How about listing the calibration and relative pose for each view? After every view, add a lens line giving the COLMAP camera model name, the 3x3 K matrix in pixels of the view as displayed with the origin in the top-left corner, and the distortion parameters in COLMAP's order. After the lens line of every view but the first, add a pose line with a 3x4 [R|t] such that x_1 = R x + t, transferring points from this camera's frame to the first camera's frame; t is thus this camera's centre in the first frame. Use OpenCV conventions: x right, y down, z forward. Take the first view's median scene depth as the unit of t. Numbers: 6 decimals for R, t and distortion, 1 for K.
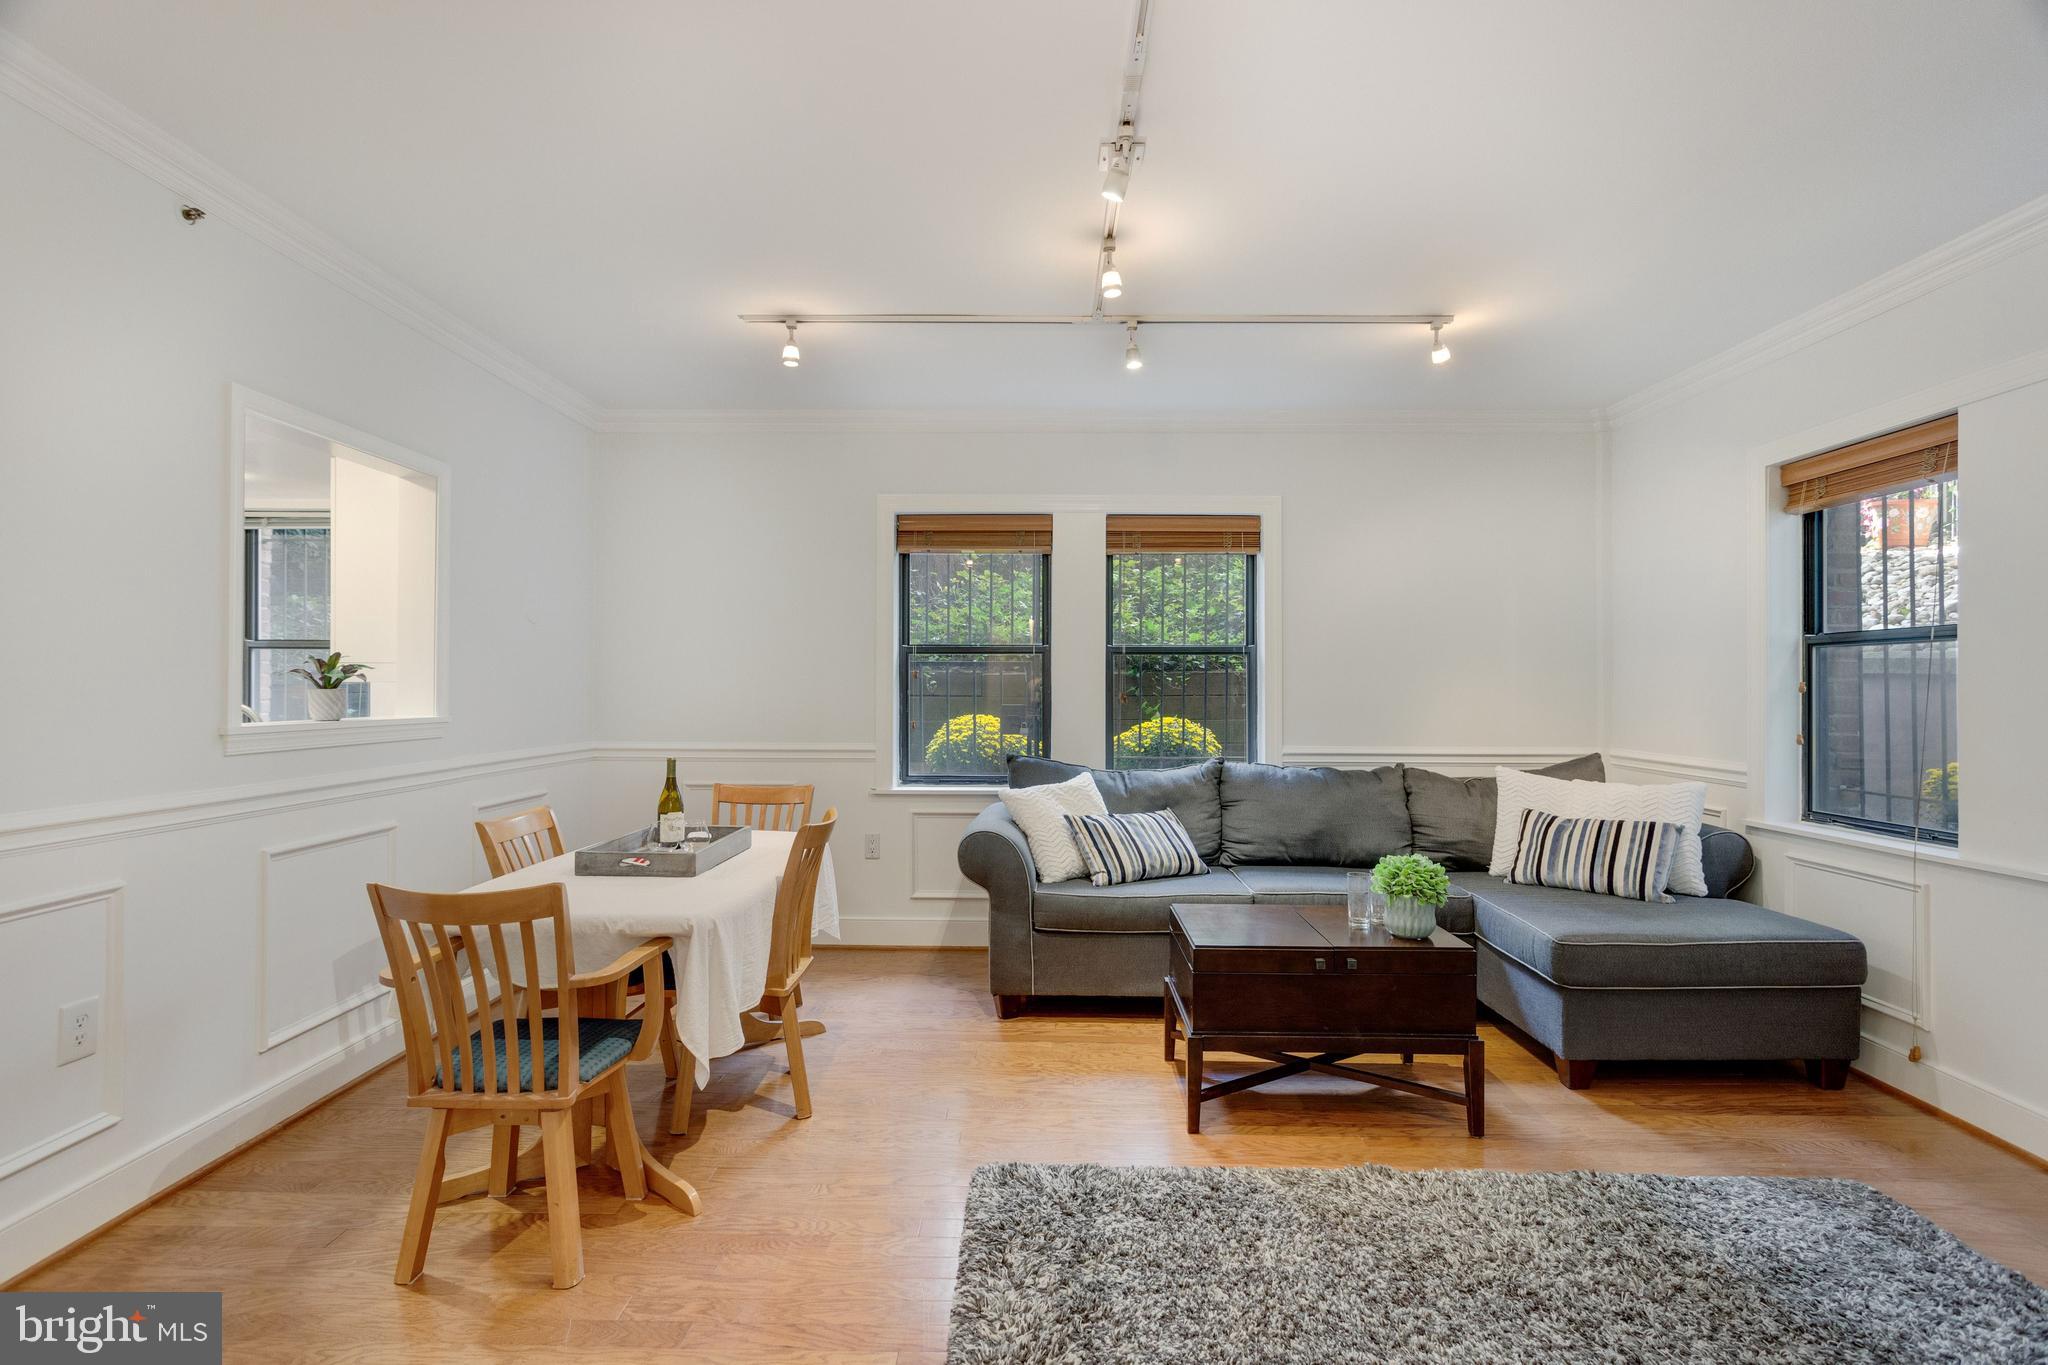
lens RADIAL K [[958.1, 0, 1038.0], [0, 958.1, 691.4], [0, 0, 1]] dist [-0.001069, 0.000175]
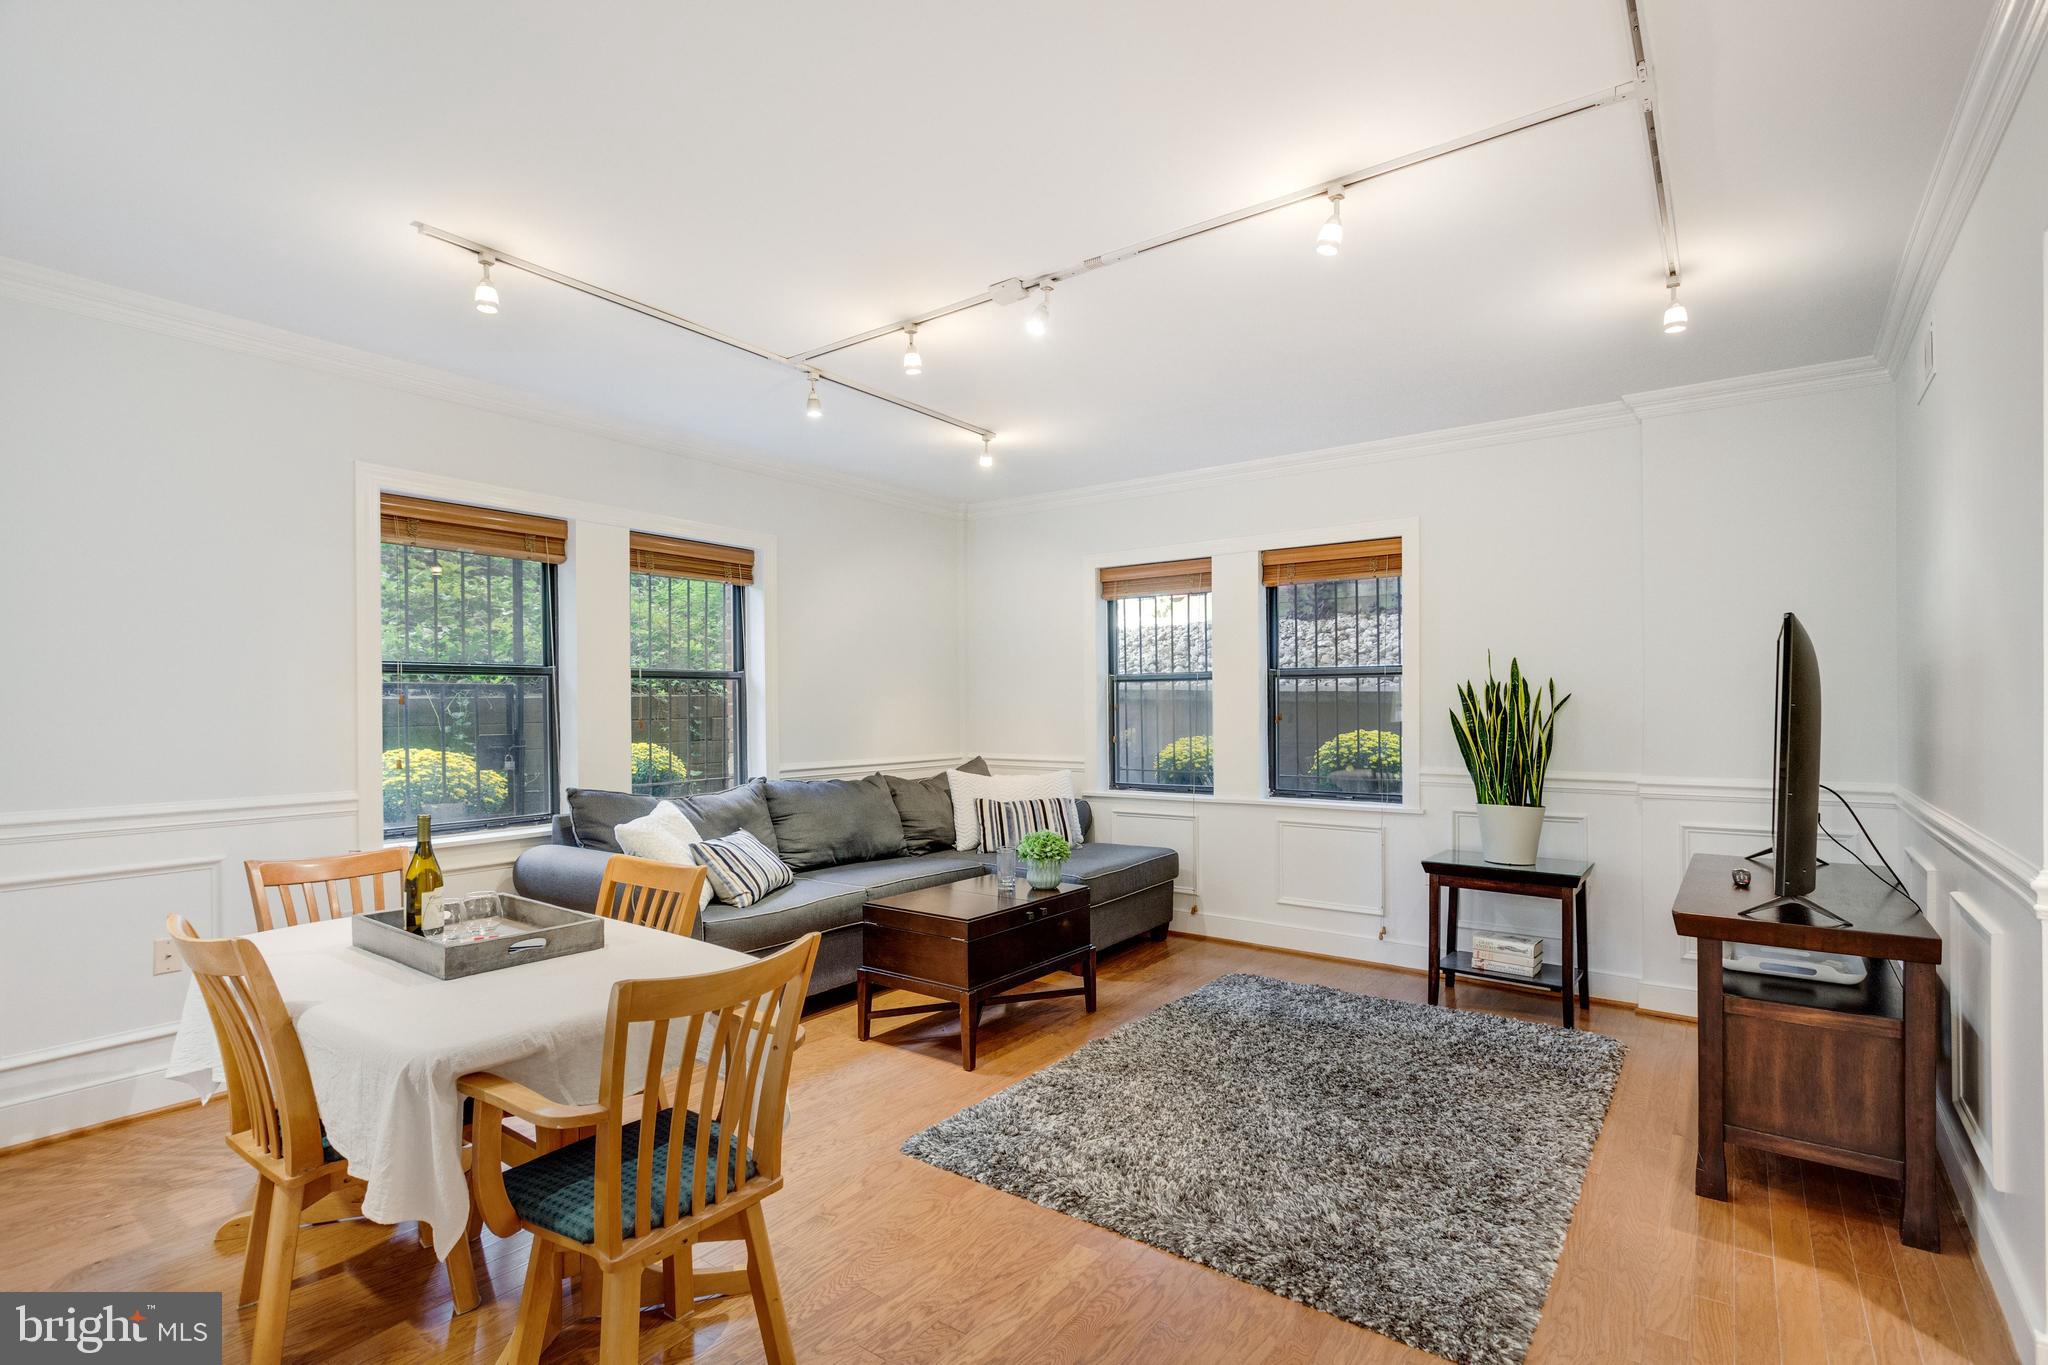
lens RADIAL K [[967.9, 0, 1028.5], [0, 967.9, 723.3], [0, 0, 1]] dist [0.000037, 0.000310]
pose [[0.579624, -0.021768, 0.814593, -0.594056], [0.012430, 0.999763, 0.017871, -0.007792], [-0.814789, -0.000233, 0.579757, 0.154872]]
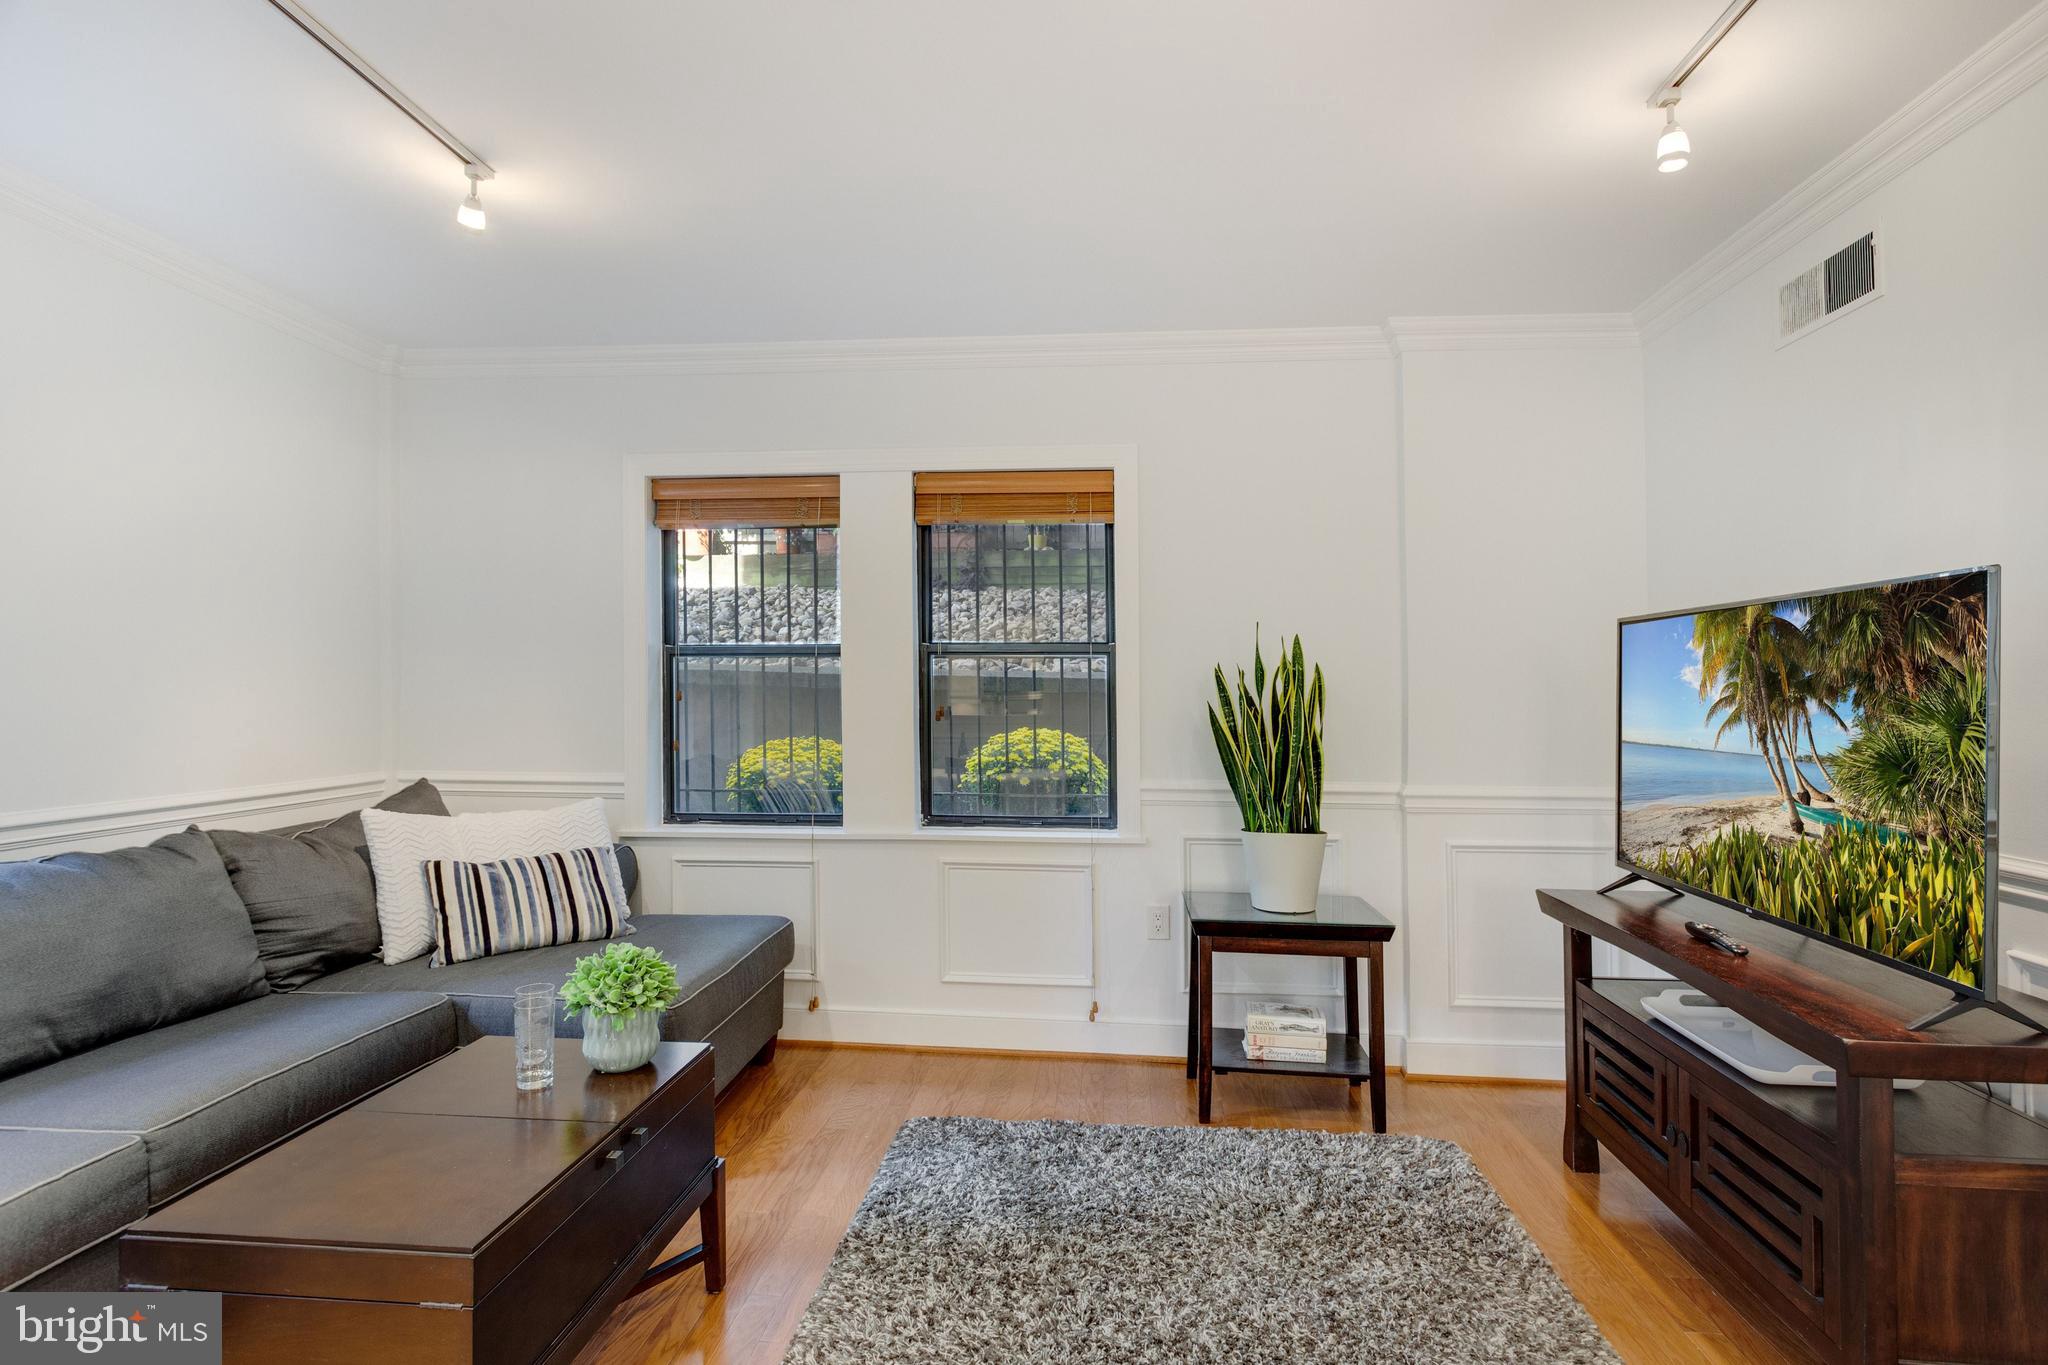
lens RADIAL K [[976.8, 0, 1032.0], [0, 976.8, 692.5], [0, 0, 1]] dist [-0.002025, -0.000517]
pose [[0.073405, -0.003260, 0.997297, -0.218069], [0.001466, 0.999994, 0.003161, -0.009825], [-0.997301, 0.001230, 0.073410, 0.508131]]
